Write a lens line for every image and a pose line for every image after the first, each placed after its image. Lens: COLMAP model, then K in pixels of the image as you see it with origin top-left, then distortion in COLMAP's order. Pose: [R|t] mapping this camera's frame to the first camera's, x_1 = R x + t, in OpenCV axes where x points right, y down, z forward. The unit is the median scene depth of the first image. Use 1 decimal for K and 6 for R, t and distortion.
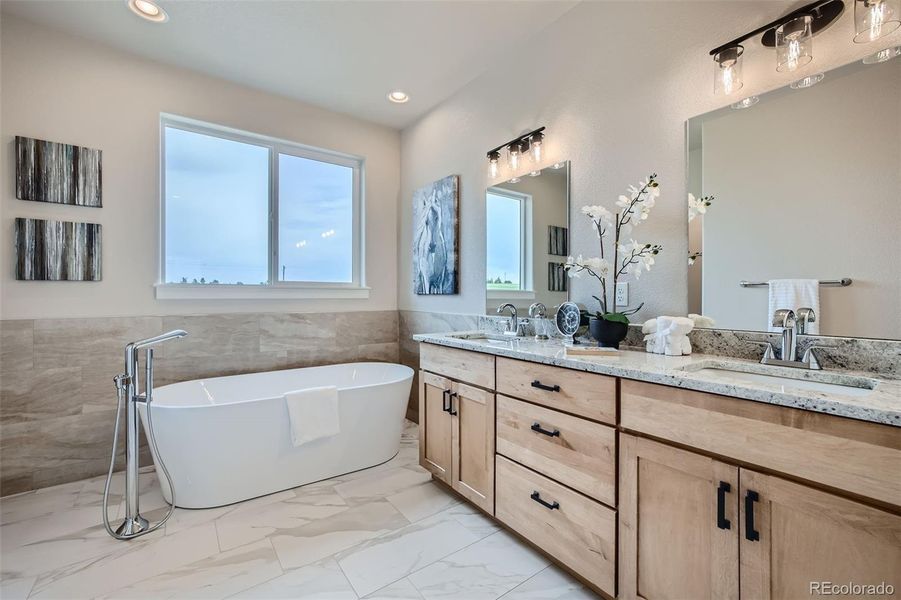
lens RADIAL K [[383.7, 0, 442.7], [0, 383.7, 299.3], [0, 0, 1]] dist [-0.028215, 0.013007]
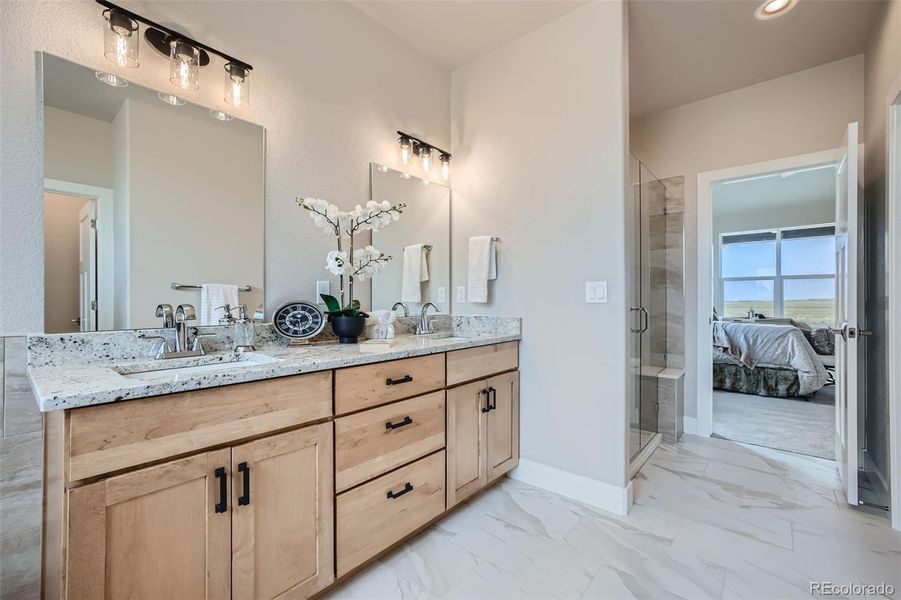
lens RADIAL K [[382.9, 0, 452.1], [0, 382.9, 295.2], [0, 0, 1]] dist [0.003284, 0.013653]
pose [[-0.238145, -0.001361, 0.971229, -0.677308], [0.000072, 0.999999, 0.001419, -0.006472], [-0.971230, 0.000408, -0.238145, 0.957363]]
